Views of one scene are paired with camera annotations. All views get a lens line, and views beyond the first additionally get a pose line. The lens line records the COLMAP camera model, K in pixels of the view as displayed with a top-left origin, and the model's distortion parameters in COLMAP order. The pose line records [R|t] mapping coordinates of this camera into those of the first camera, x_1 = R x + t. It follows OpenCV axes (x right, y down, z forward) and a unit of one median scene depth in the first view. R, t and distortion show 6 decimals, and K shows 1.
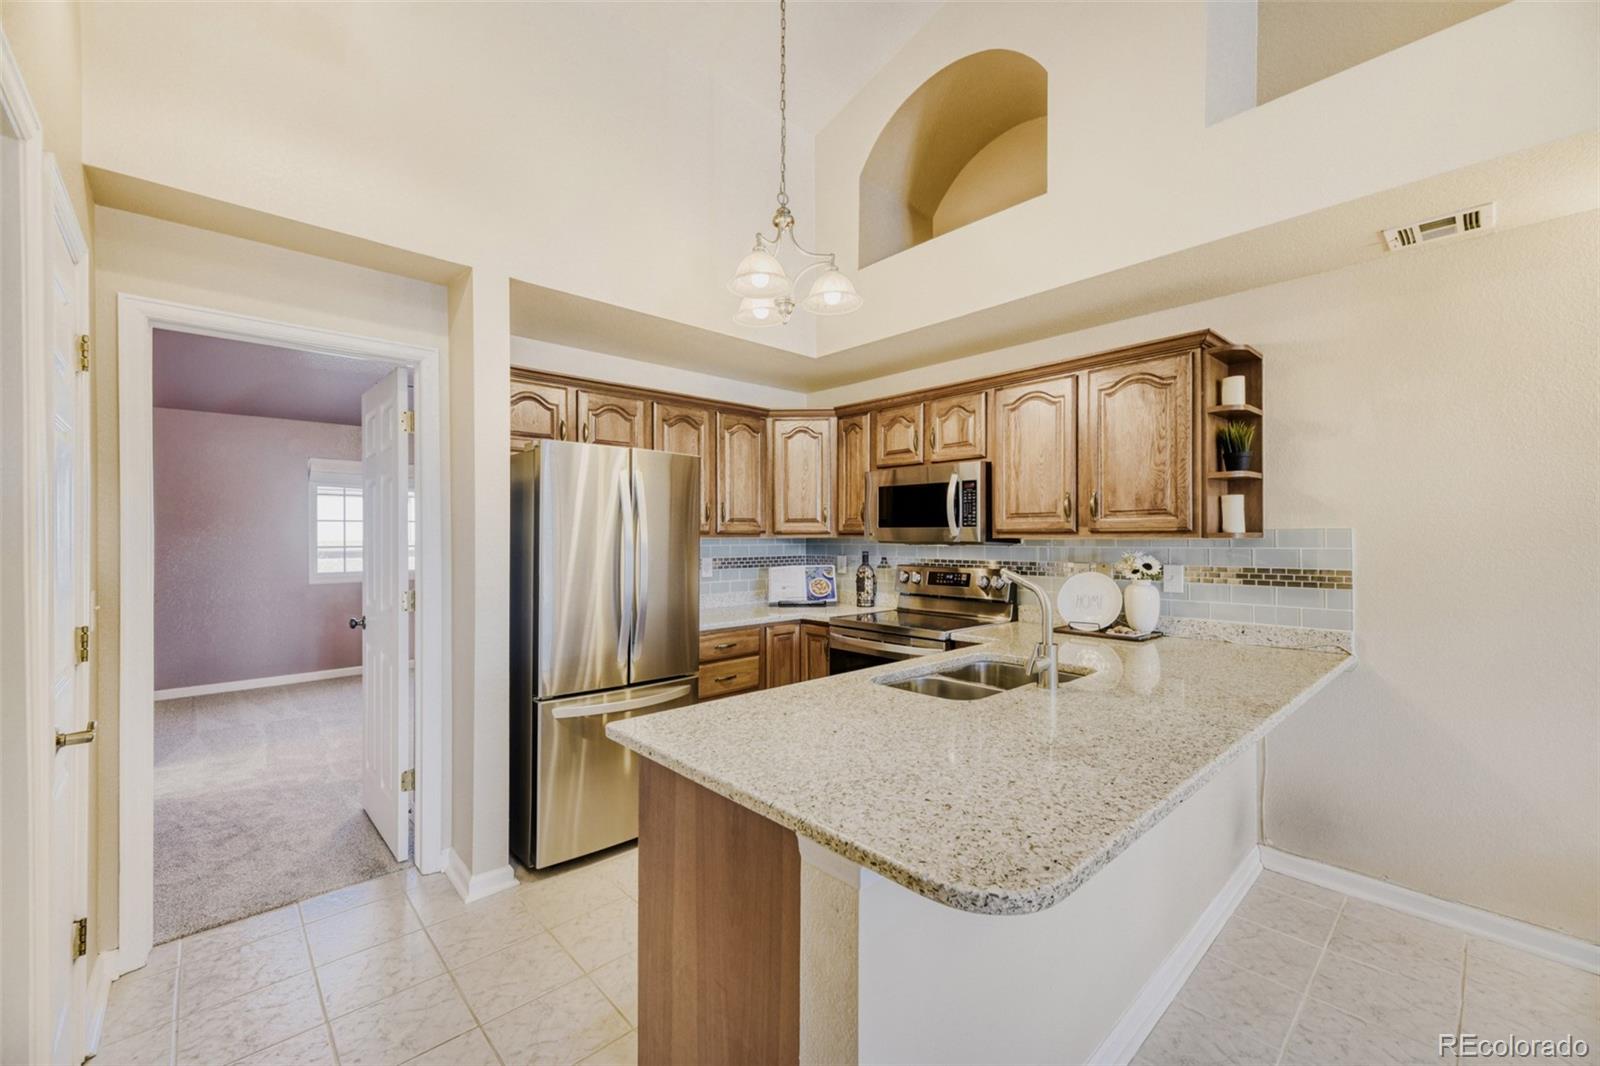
lens RADIAL K [[652.0, 0, 807.6], [0, 652.0, 534.2], [0, 0, 1]] dist [0.004156, -0.000263]
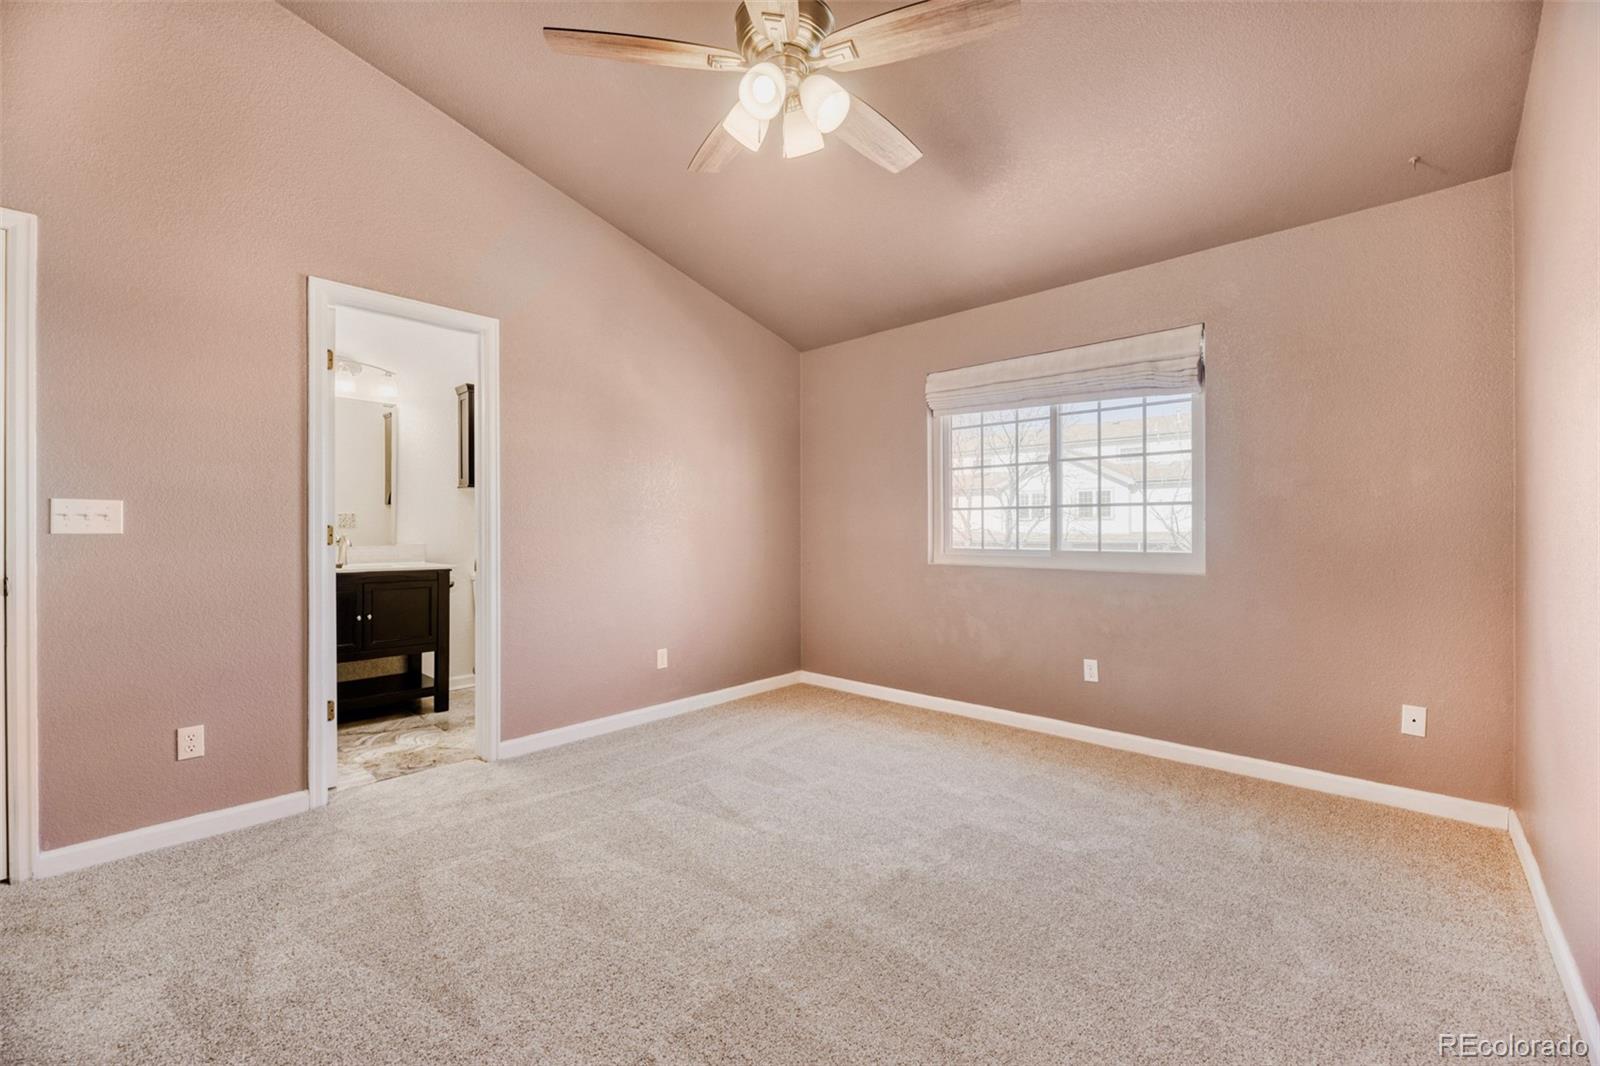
lens RADIAL K [[652.0, 0, 802.4], [0, 652.0, 529.8], [0, 0, 1]] dist [0.004156, -0.000263]
pose [[0.082513, -0.001359, -0.996589, -0.184530], [-0.003046, 0.999994, -0.001616, 0.074648], [0.996585, 0.003169, 0.082509, 1.386831]]
